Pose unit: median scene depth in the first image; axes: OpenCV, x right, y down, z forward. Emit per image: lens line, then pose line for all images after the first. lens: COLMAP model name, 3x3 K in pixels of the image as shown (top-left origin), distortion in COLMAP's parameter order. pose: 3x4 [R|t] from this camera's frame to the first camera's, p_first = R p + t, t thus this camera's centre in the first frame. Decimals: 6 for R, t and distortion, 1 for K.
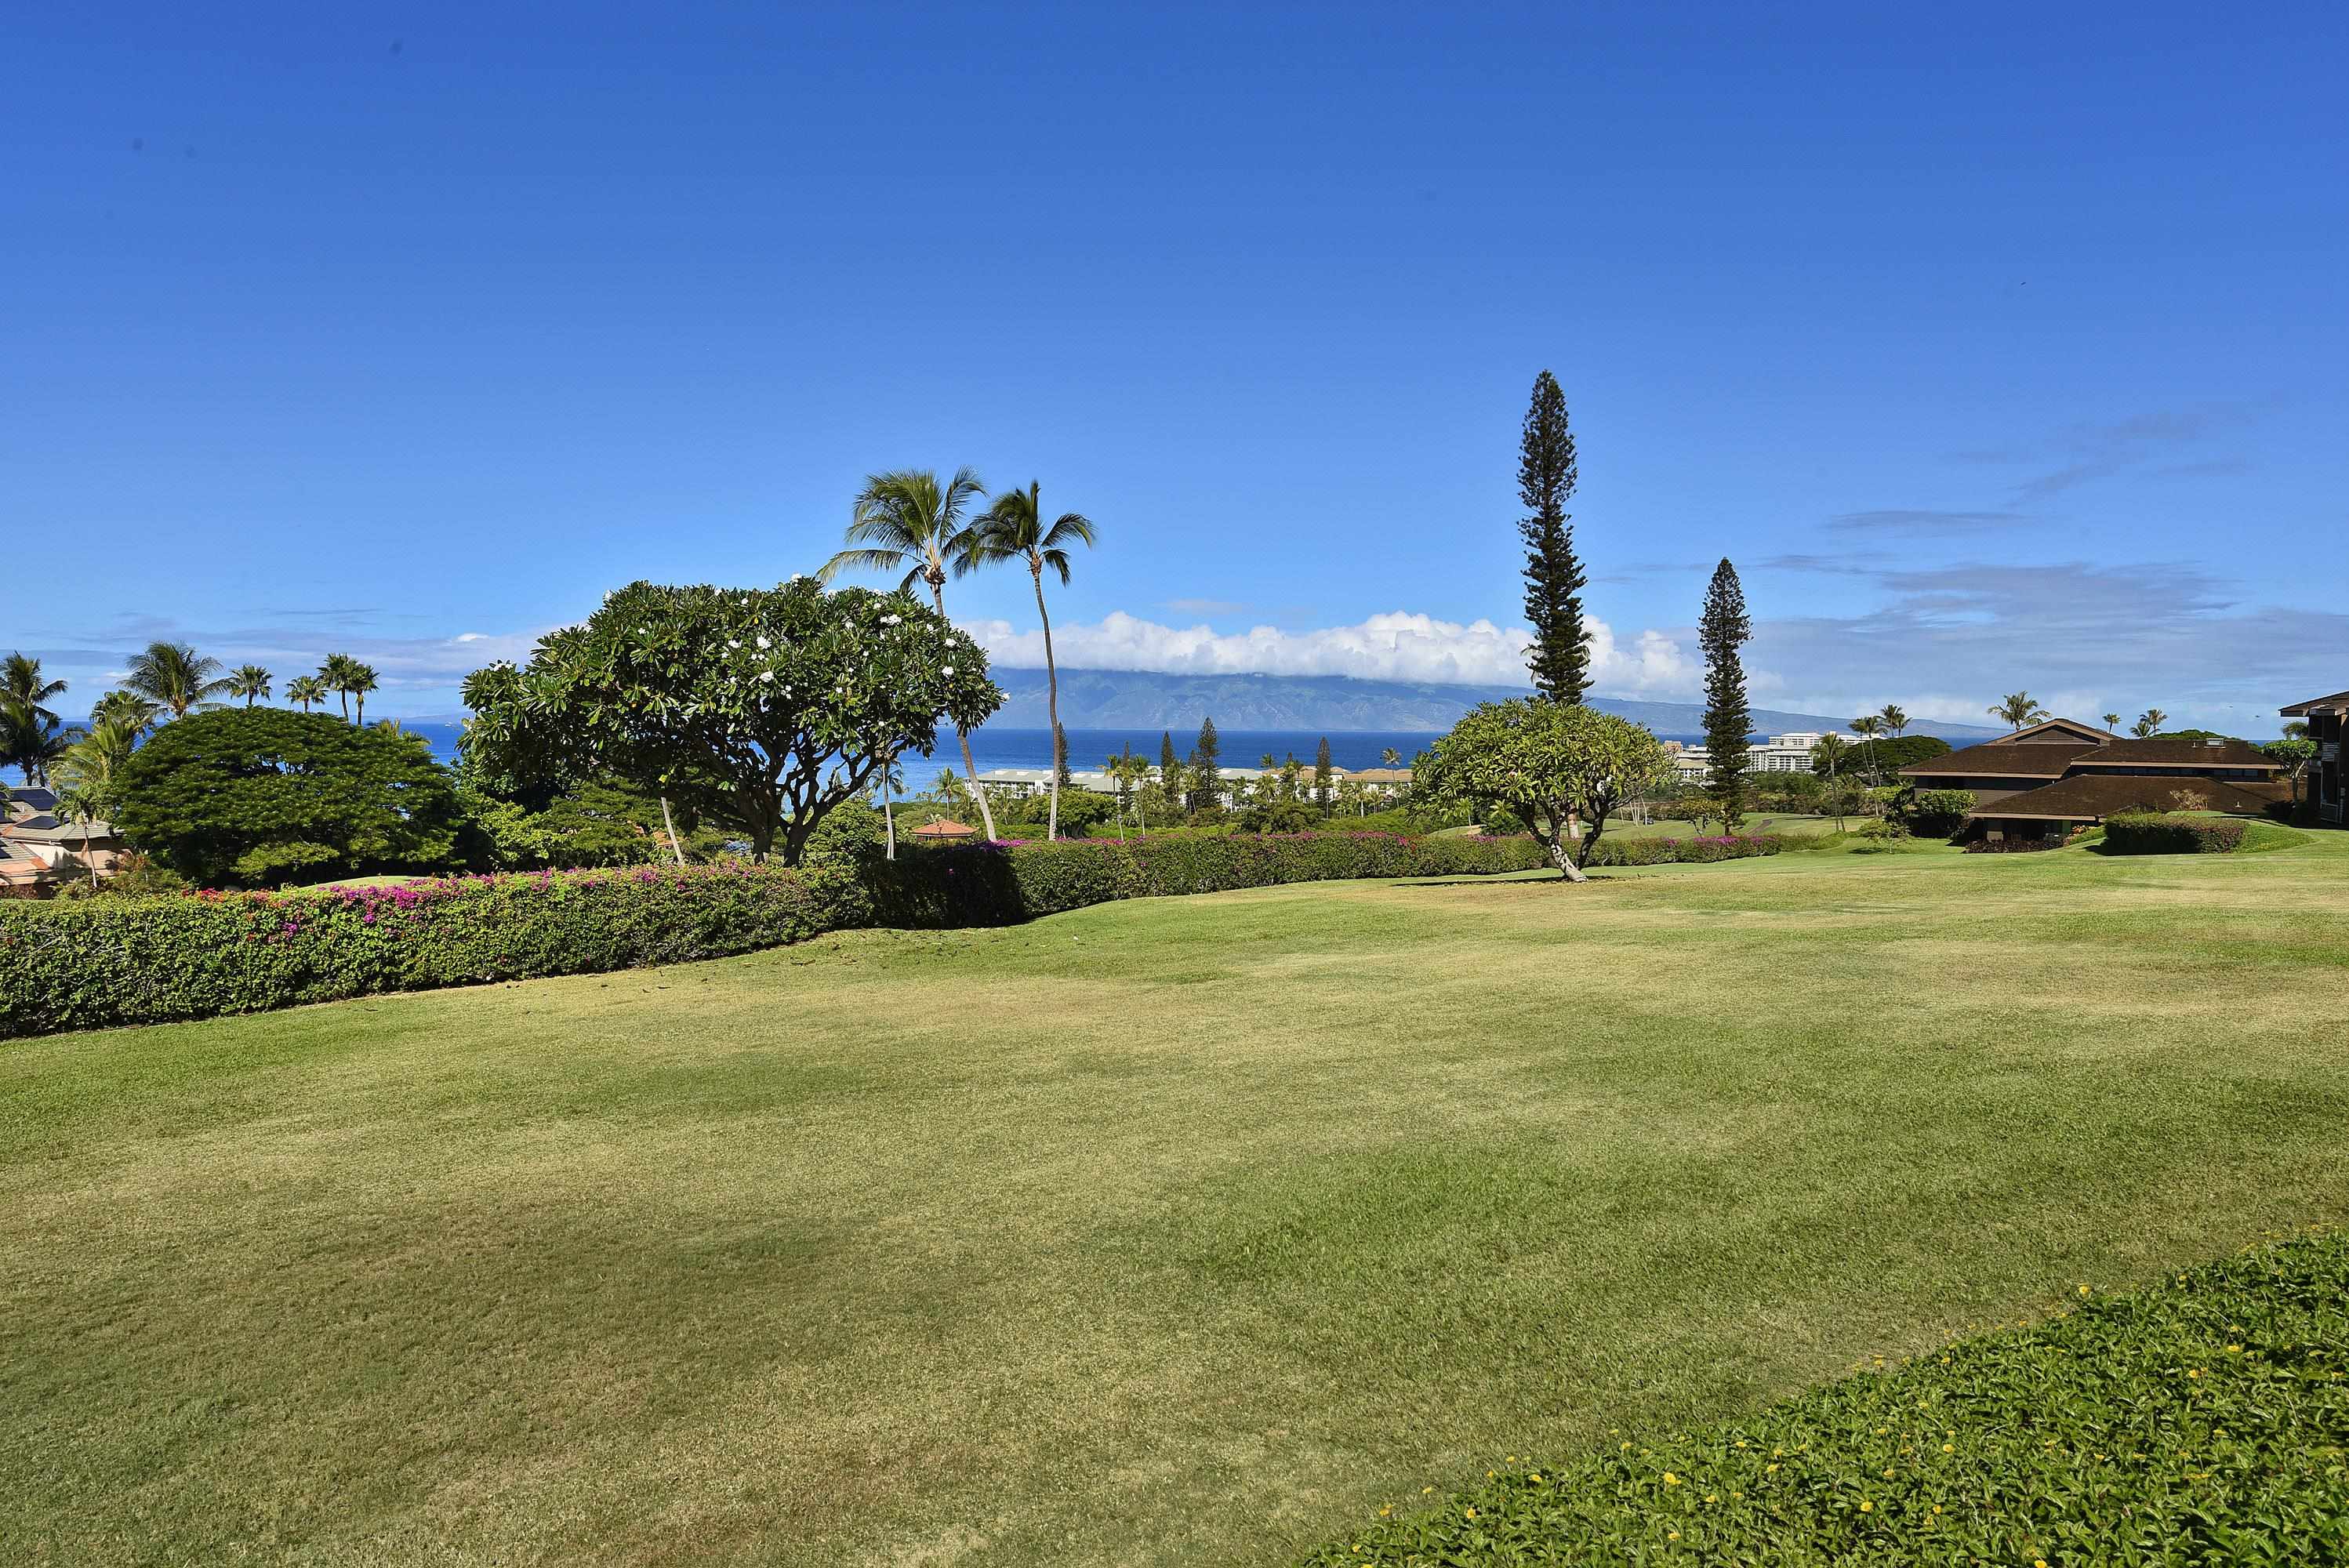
lens RADIAL K [[1526.0, 0, 1214.8], [0, 1526.0, 761.8], [0, 0, 1]] dist [0.031528, -0.033647]
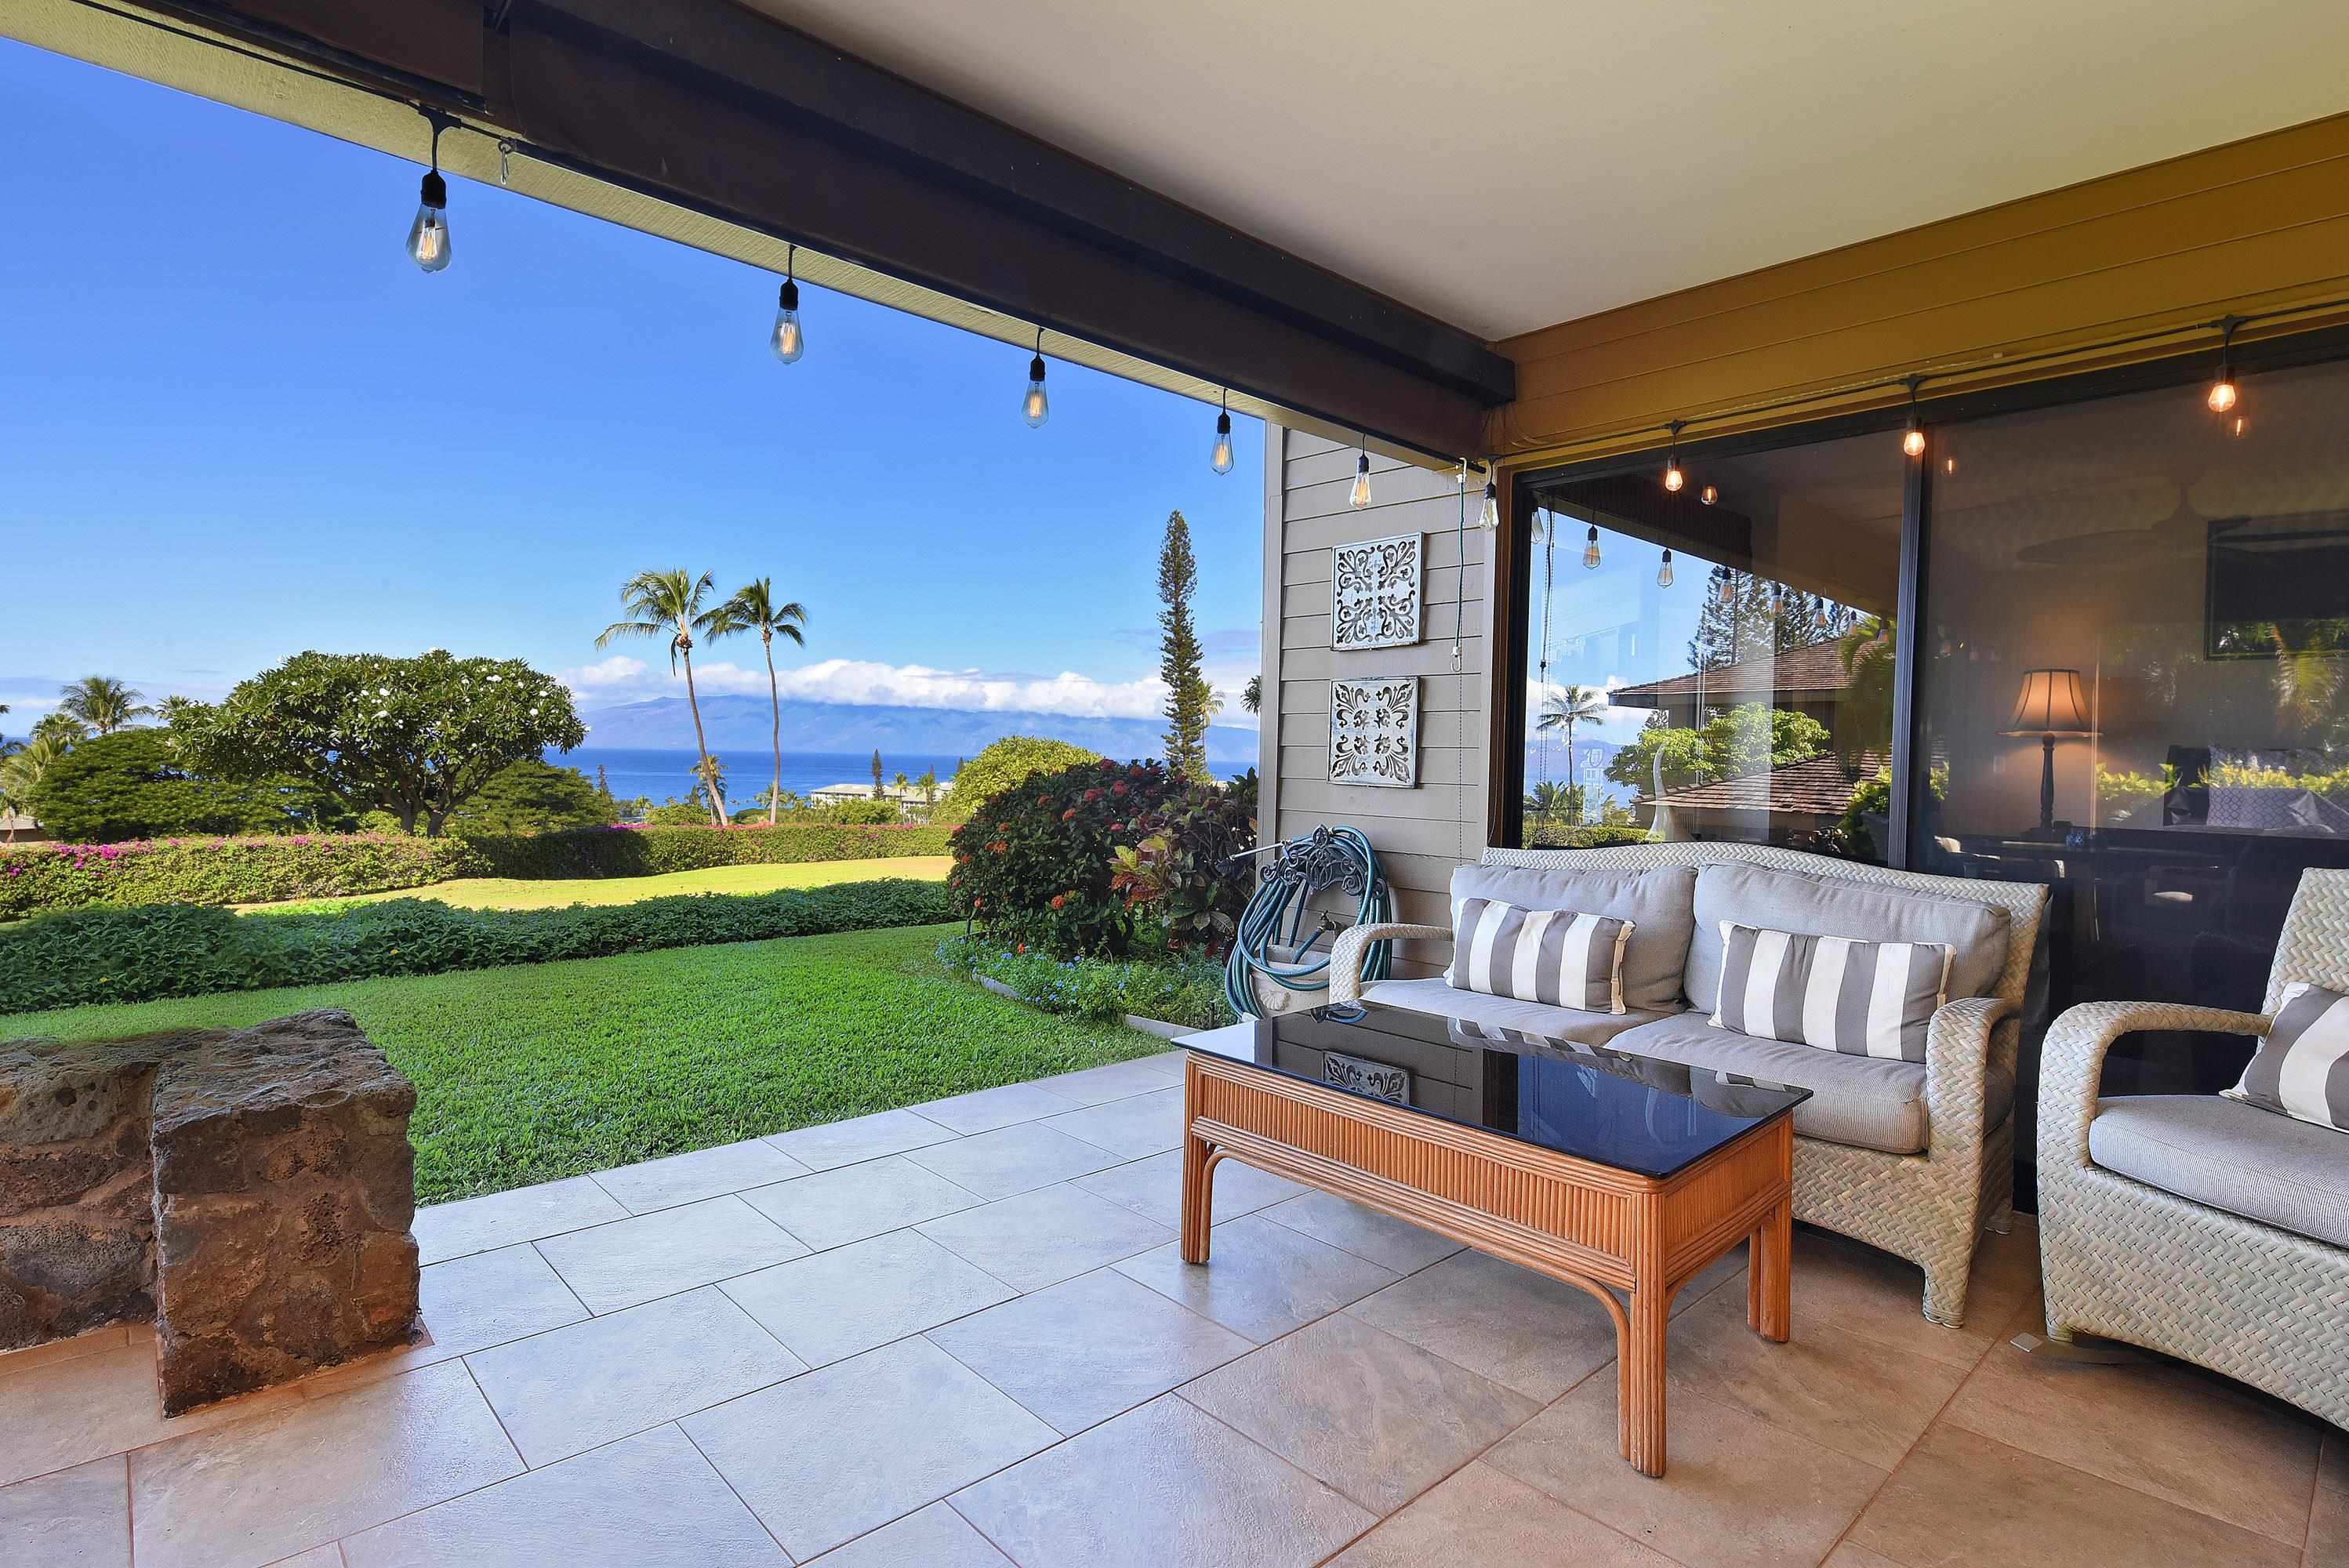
lens RADIAL K [[1123.4, 0, 1186.4], [0, 1123.4, 762.8], [0, 0, 1]] dist [-0.013212, 0.003141]
pose [[0.988252, 0.010327, 0.152484, 0.109878], [-0.007908, 0.999833, -0.016459, 0.002050], [-0.152628, 0.015060, 0.988169, -0.082661]]
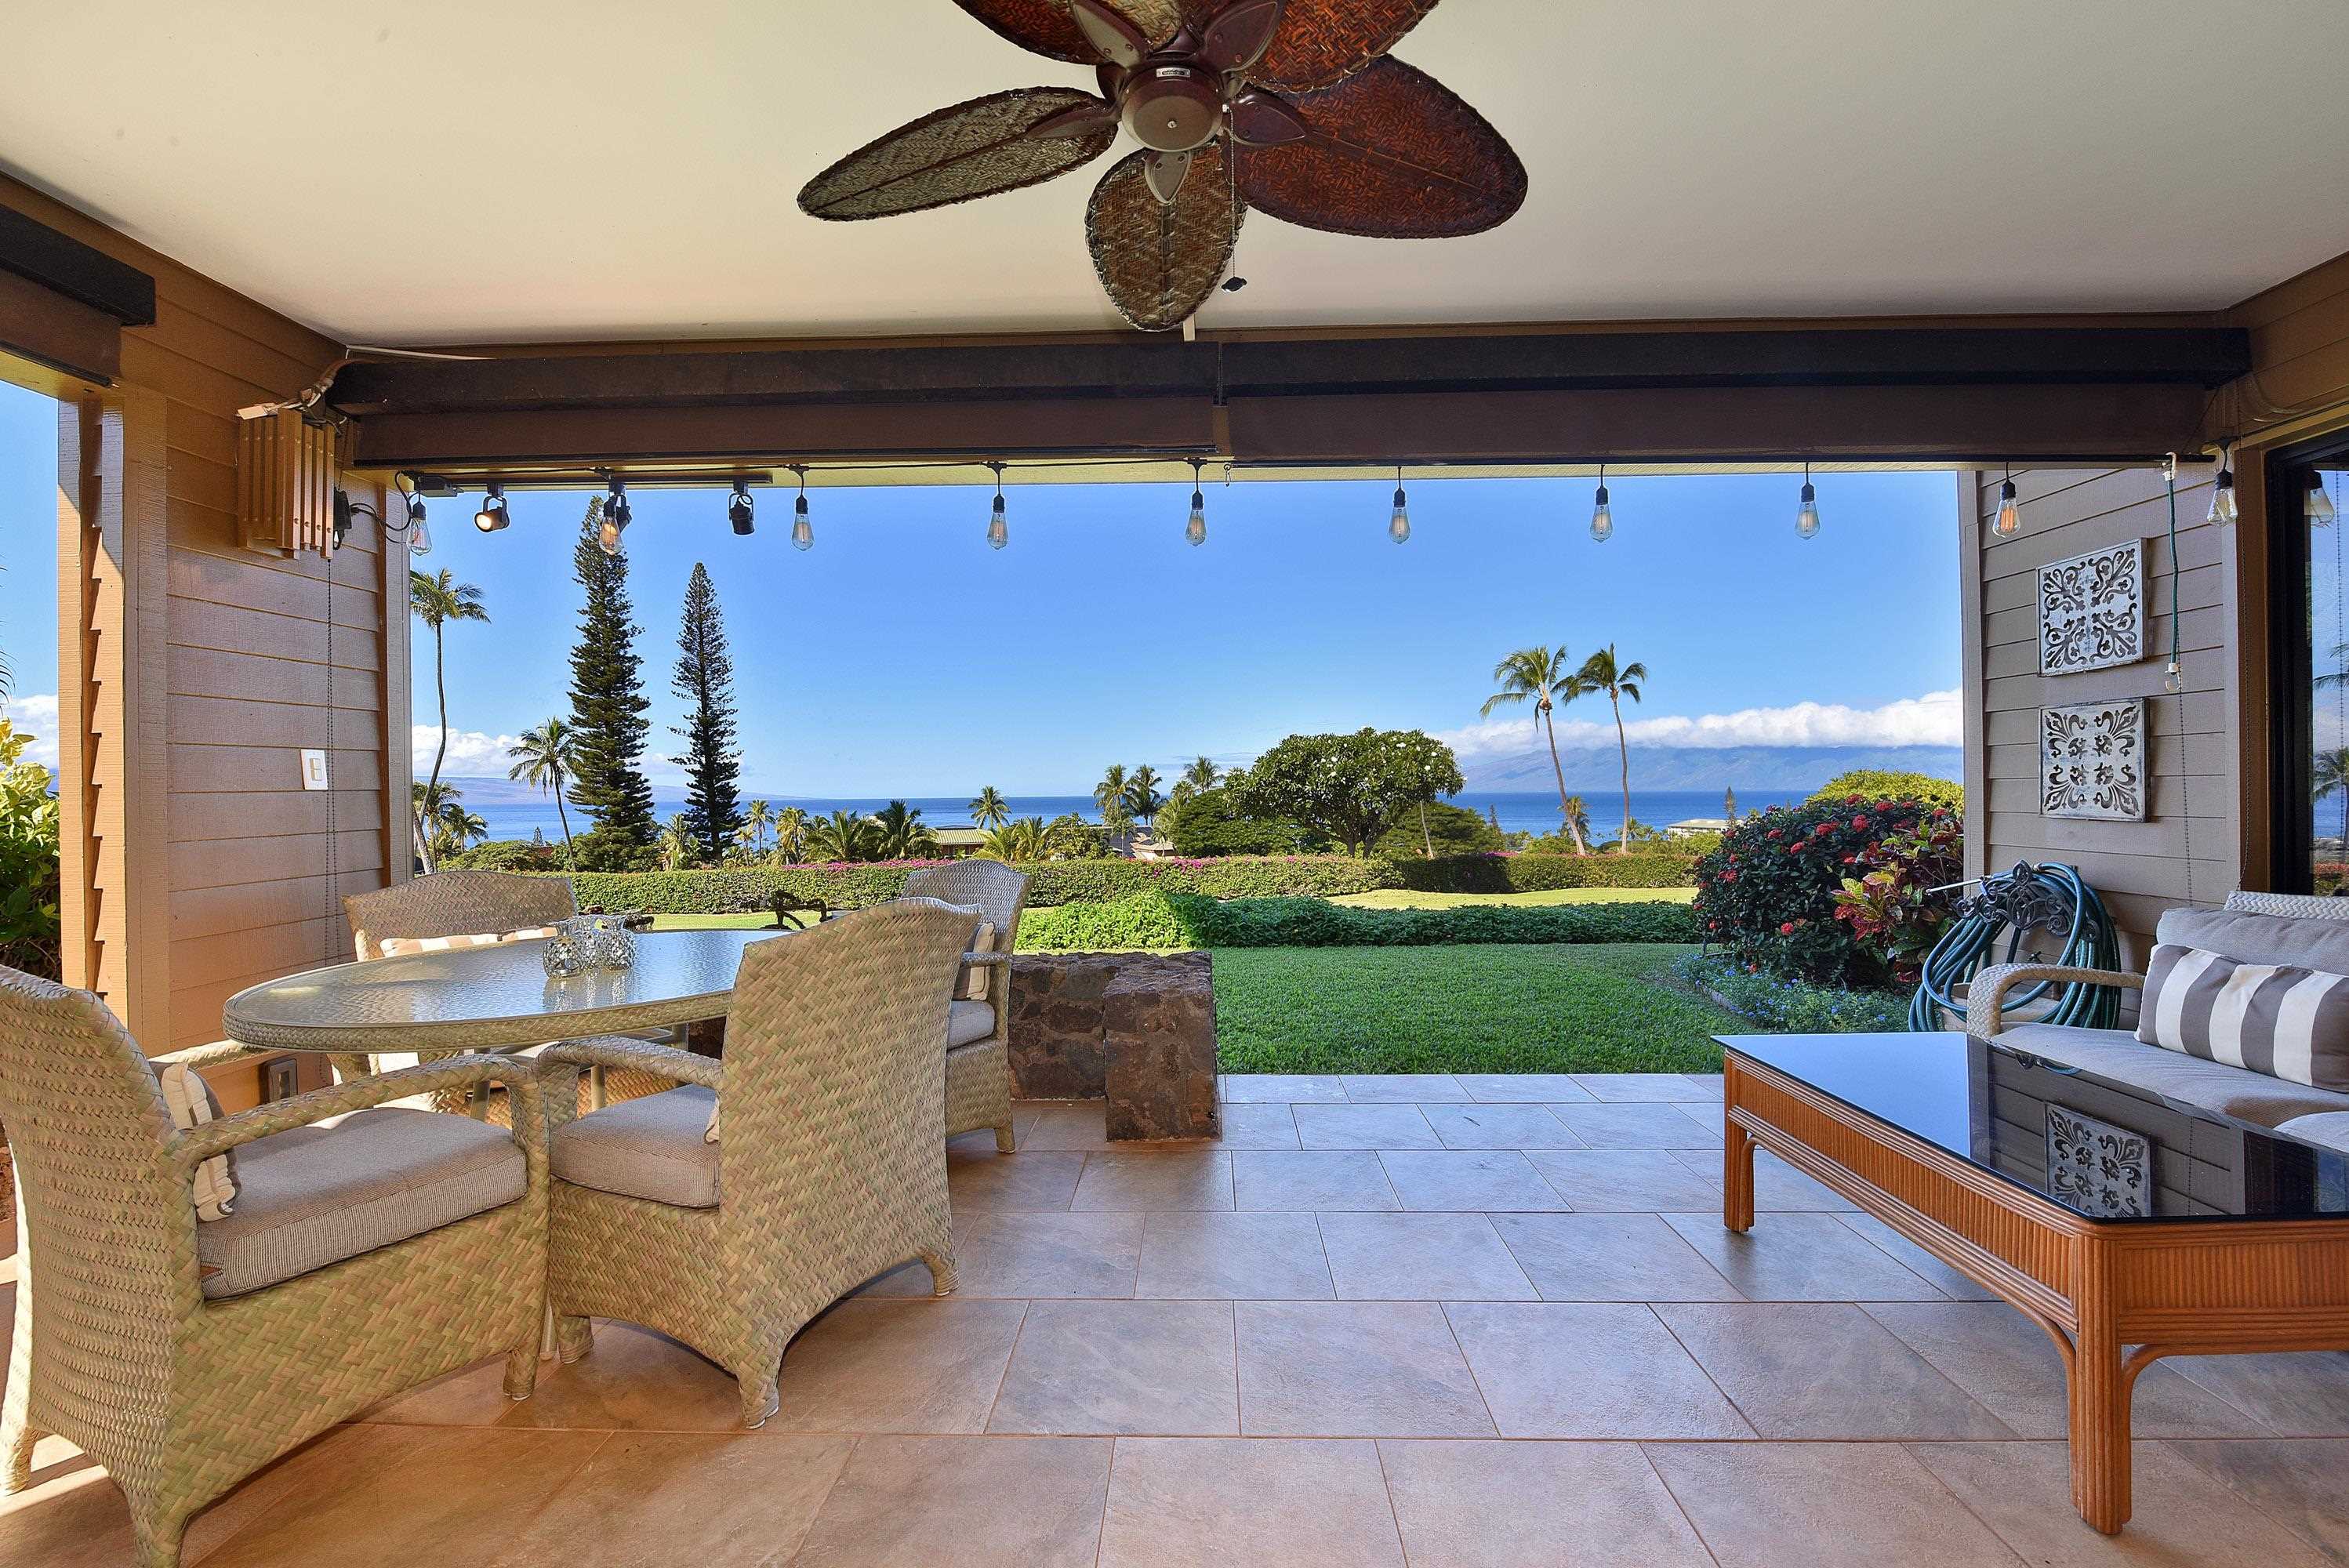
lens RADIAL K [[961.8, 0, 1224.9], [0, 961.8, 783.9], [0, 0, 1]] dist [-0.014765, -0.001324]
pose [[0.825005, -0.021807, -0.564704, 0.120899], [0.003683, 0.999441, -0.033214, 0.001833], [0.565113, 0.025322, 0.824625, -0.087932]]
